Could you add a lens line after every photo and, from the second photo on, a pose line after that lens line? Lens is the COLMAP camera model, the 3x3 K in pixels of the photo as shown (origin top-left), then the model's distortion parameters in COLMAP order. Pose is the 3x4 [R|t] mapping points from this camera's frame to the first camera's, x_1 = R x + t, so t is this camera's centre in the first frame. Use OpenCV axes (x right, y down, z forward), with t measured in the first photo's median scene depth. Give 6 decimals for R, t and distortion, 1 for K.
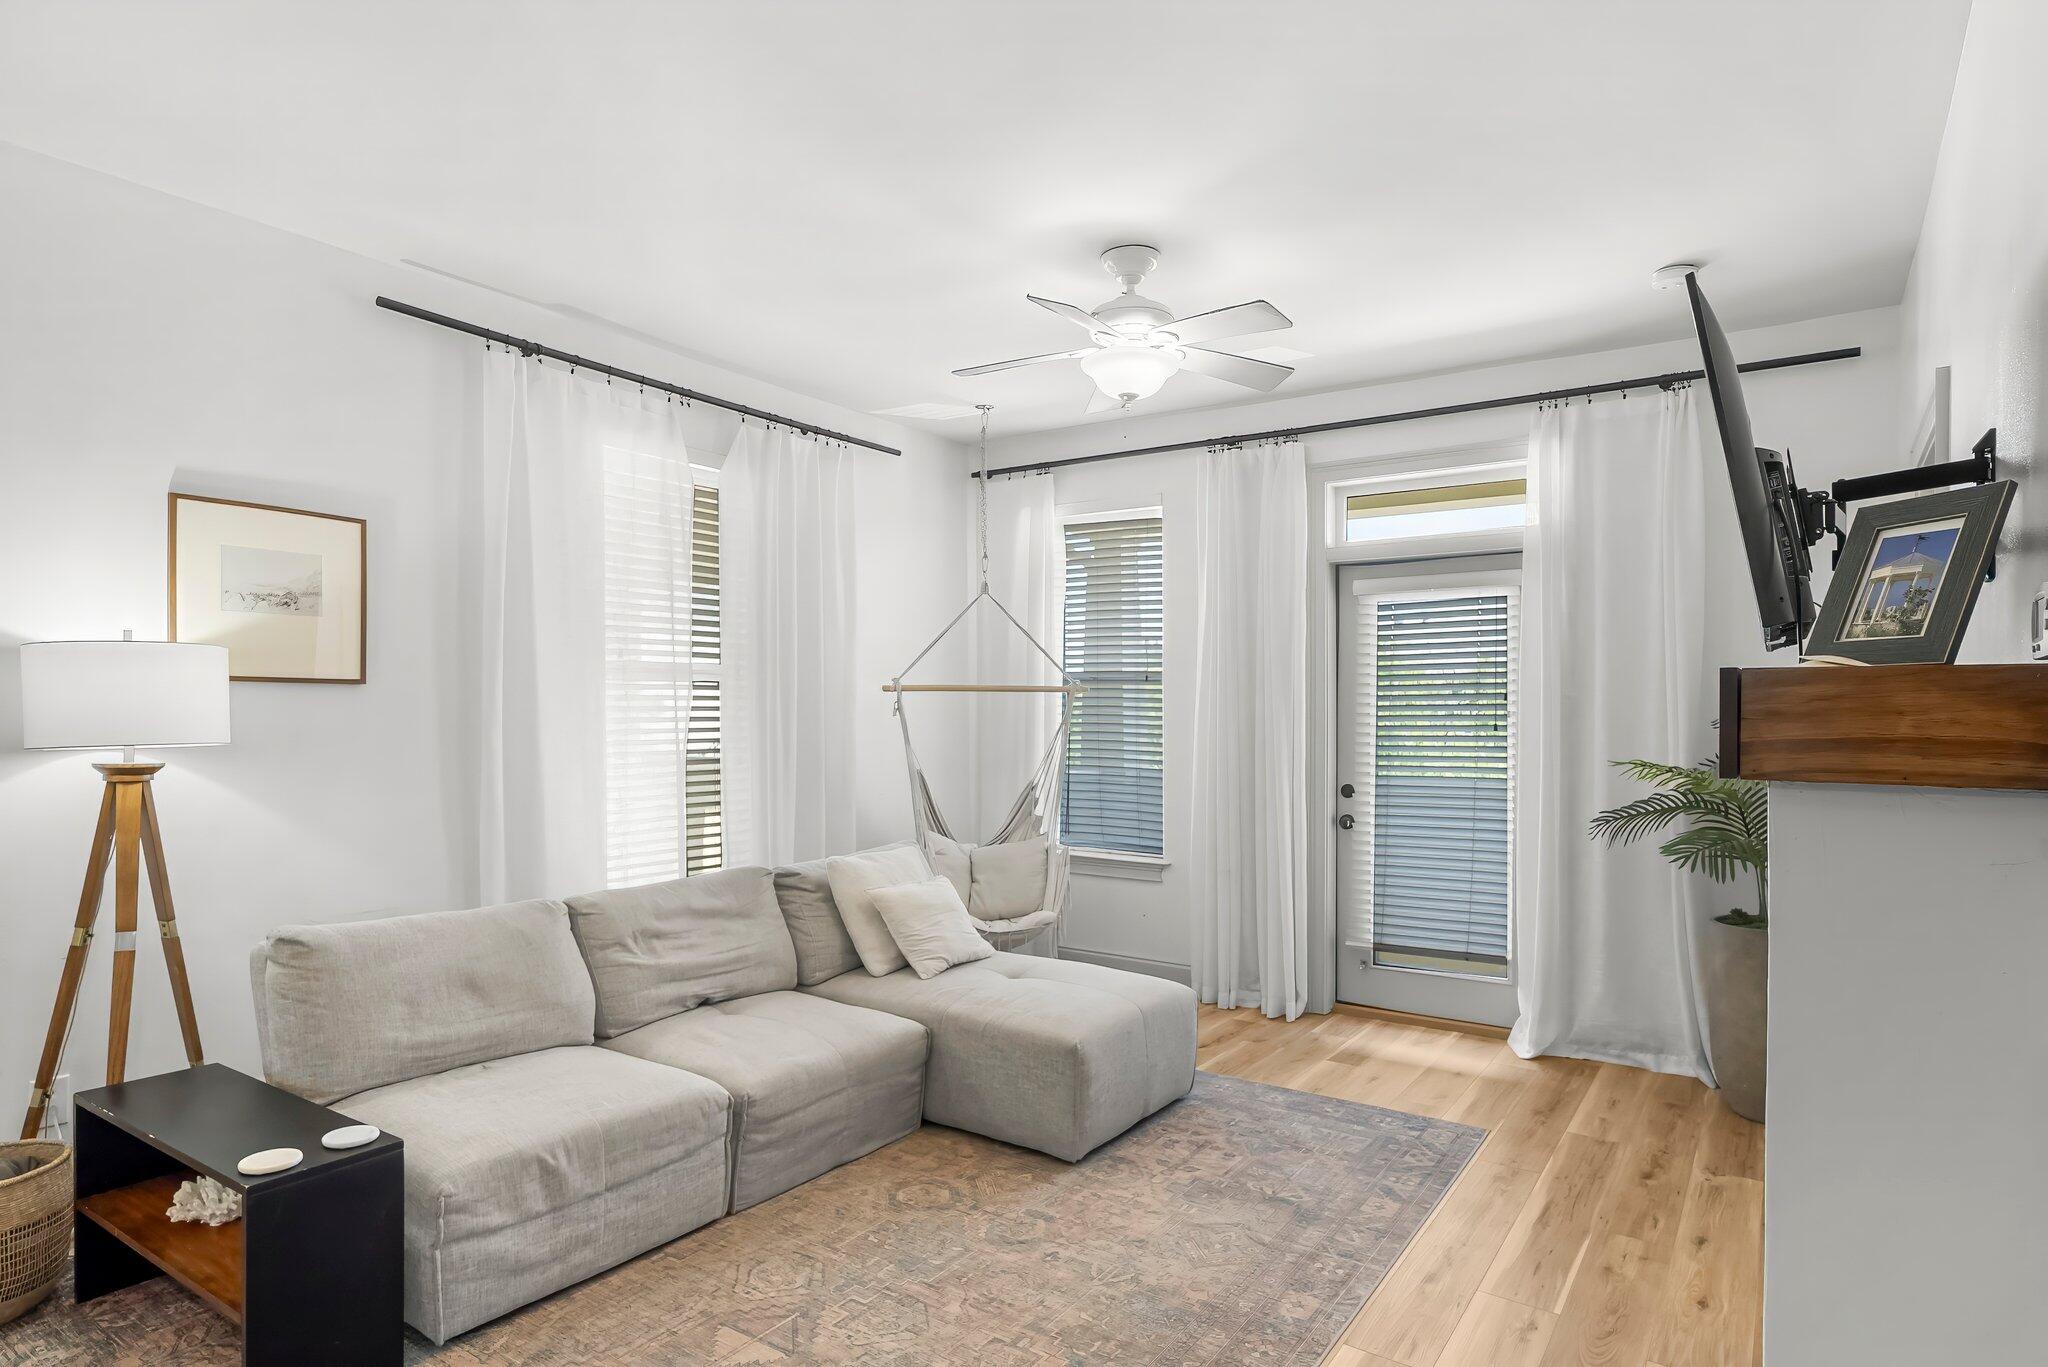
lens RADIAL K [[1134.7, 0, 1002.0], [0, 1134.7, 715.2], [0, 0, 1]] dist [0.002383, -0.000878]
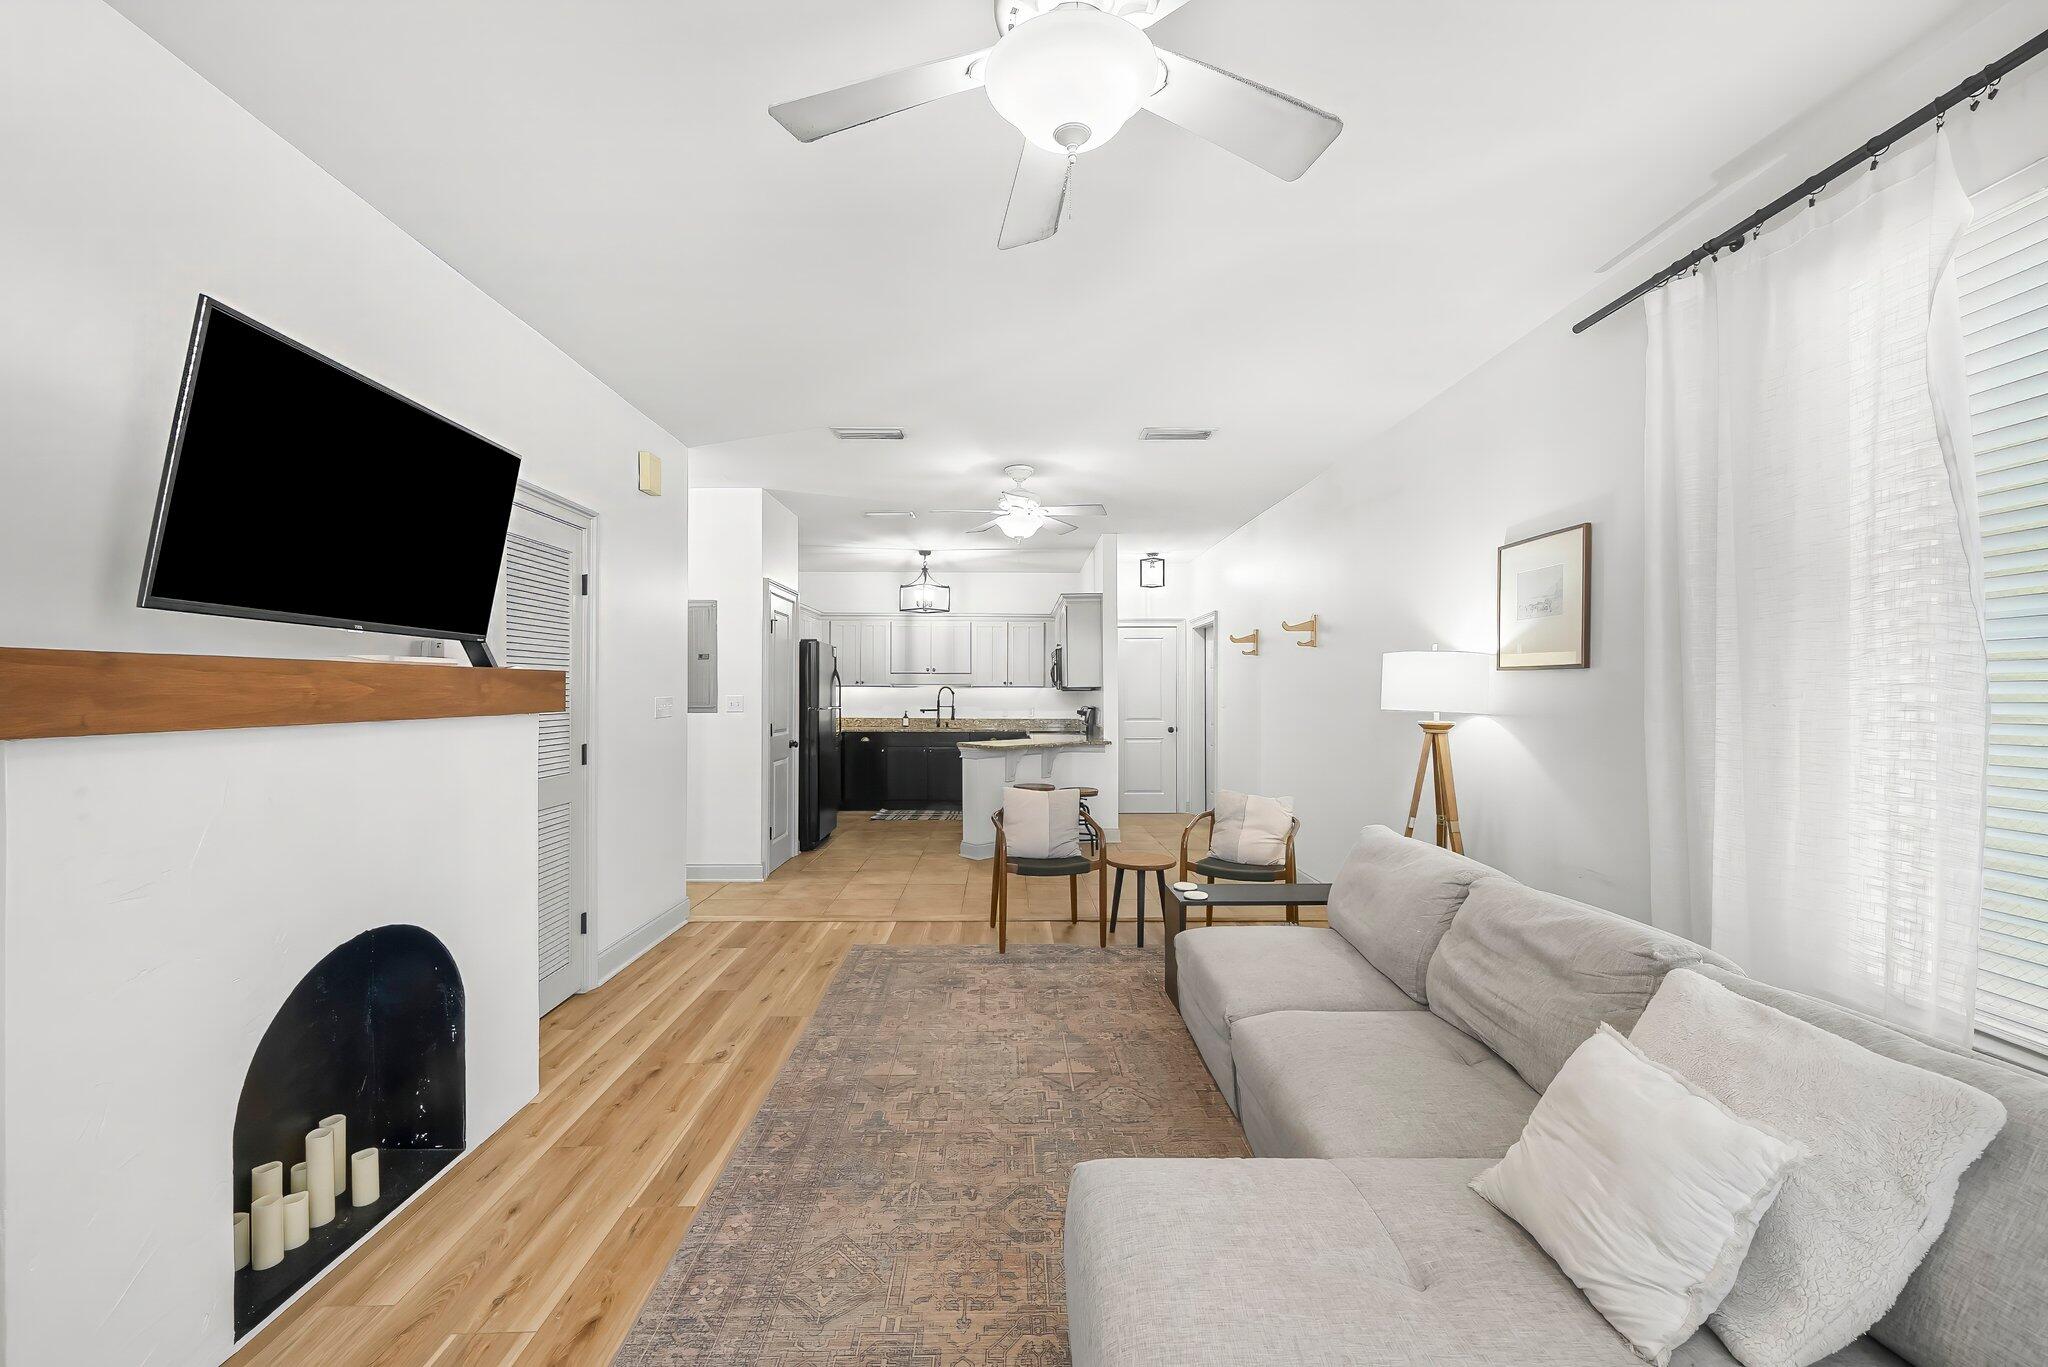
lens RADIAL K [[827.5, 0, 1021.5], [0, 827.5, 695.3], [0, 0, 1]] dist [-0.002923, -0.000147]
pose [[-0.807771, -0.003171, -0.589488, 0.372121], [-0.007993, 0.999953, 0.005575, -0.000469], [0.589442, 0.009215, -0.807758, 1.312737]]
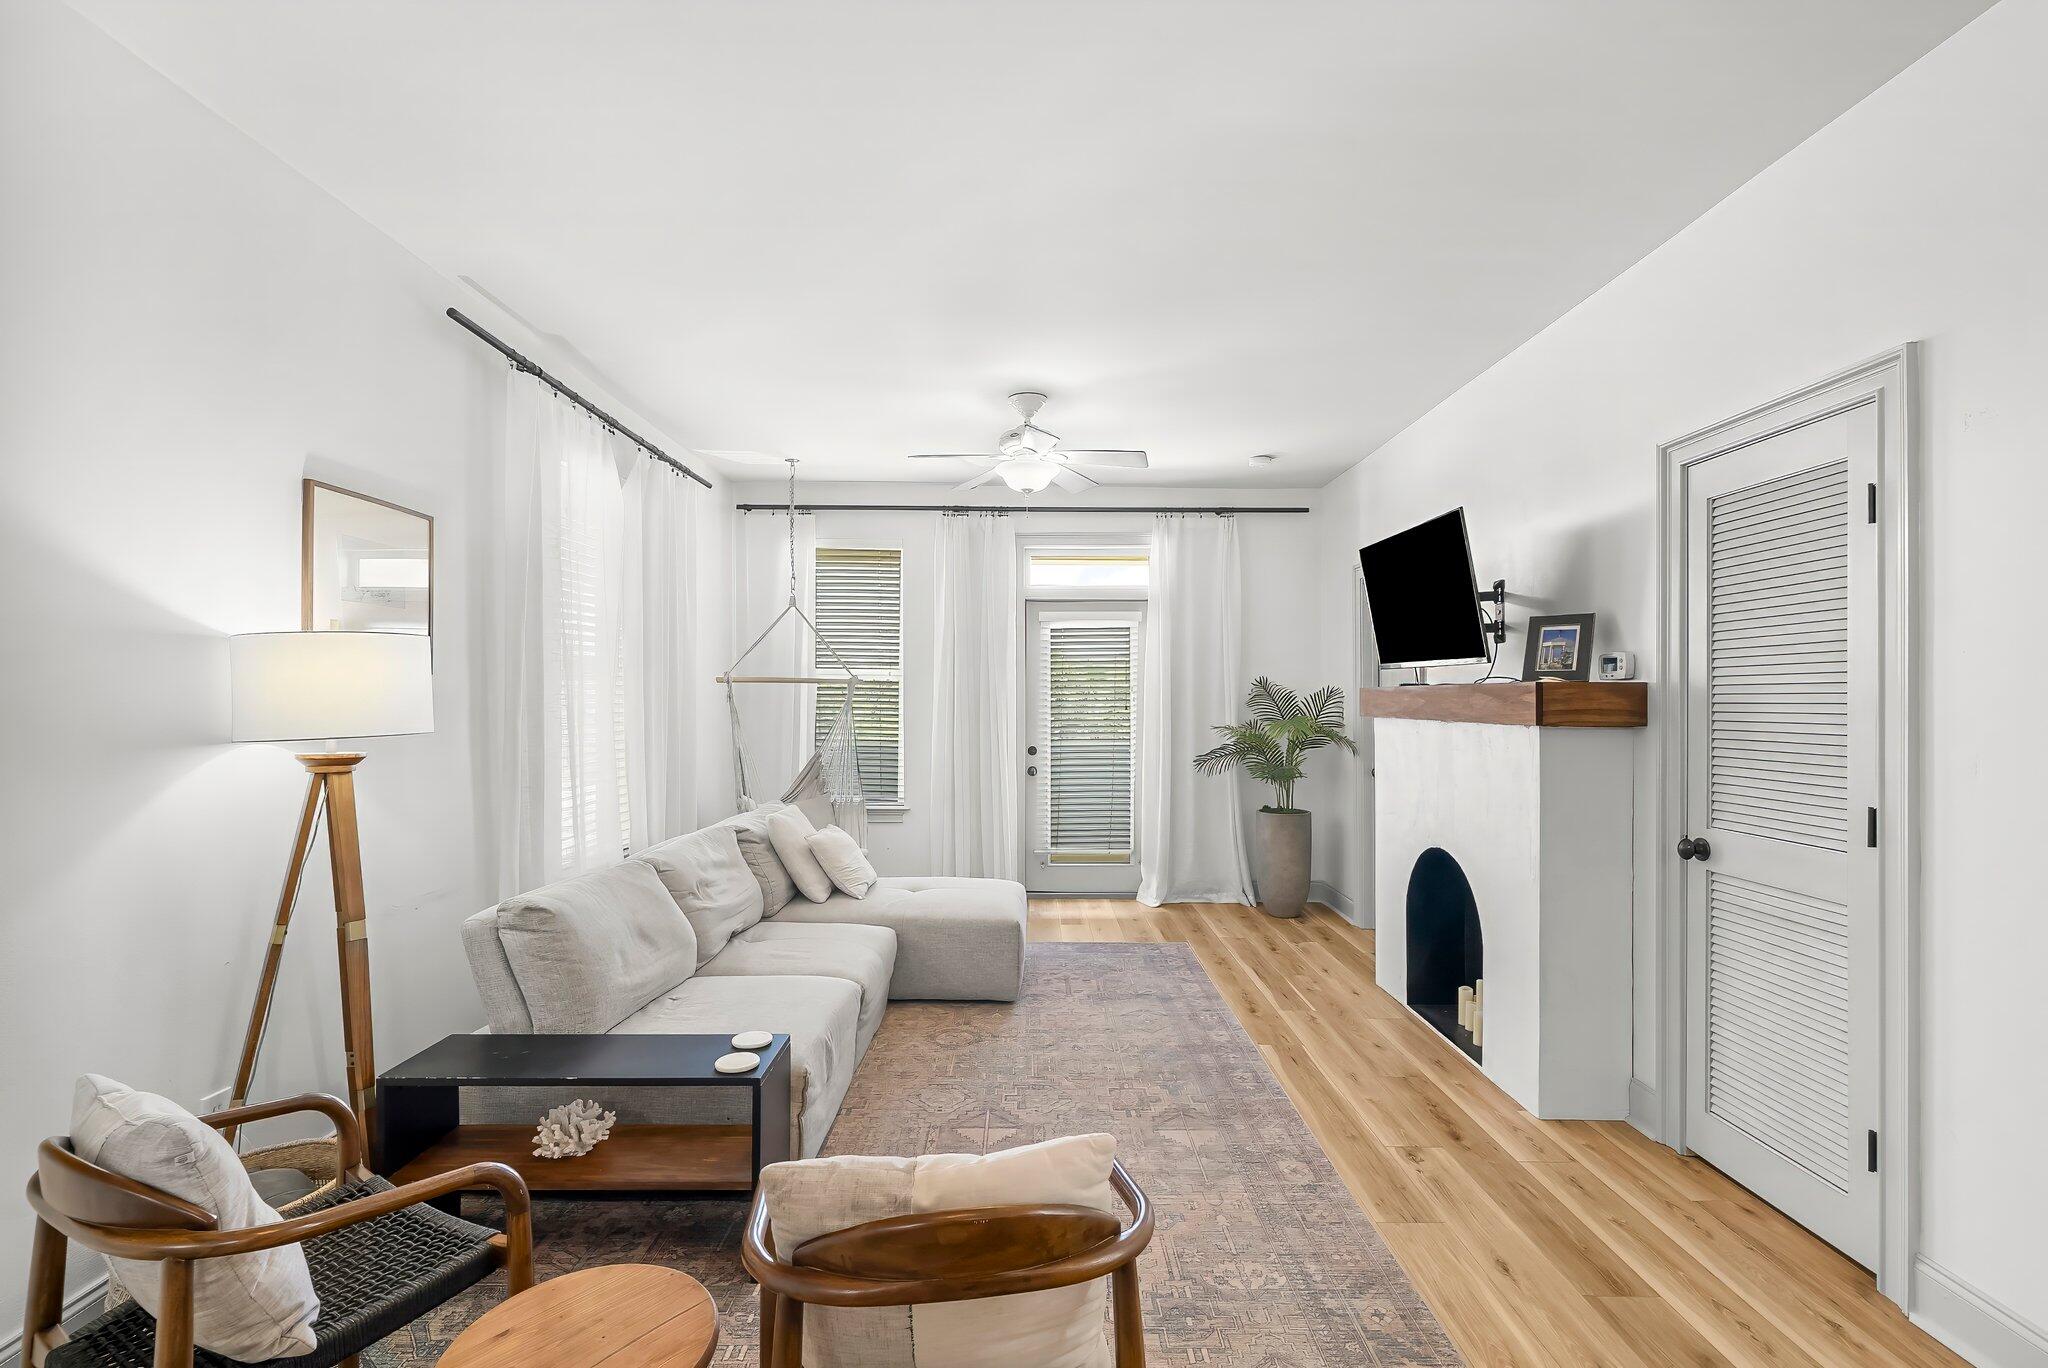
lens RADIAL K [[927.8, 0, 1029.6], [0, 927.8, 687.3], [0, 0, 1]] dist [-0.000033, 0.000150]
pose [[0.819821, 0.004266, 0.572604, -0.589028], [0.003257, 0.999921, -0.012113, -0.003433], [-0.572611, 0.011795, 0.819742, -0.013924]]
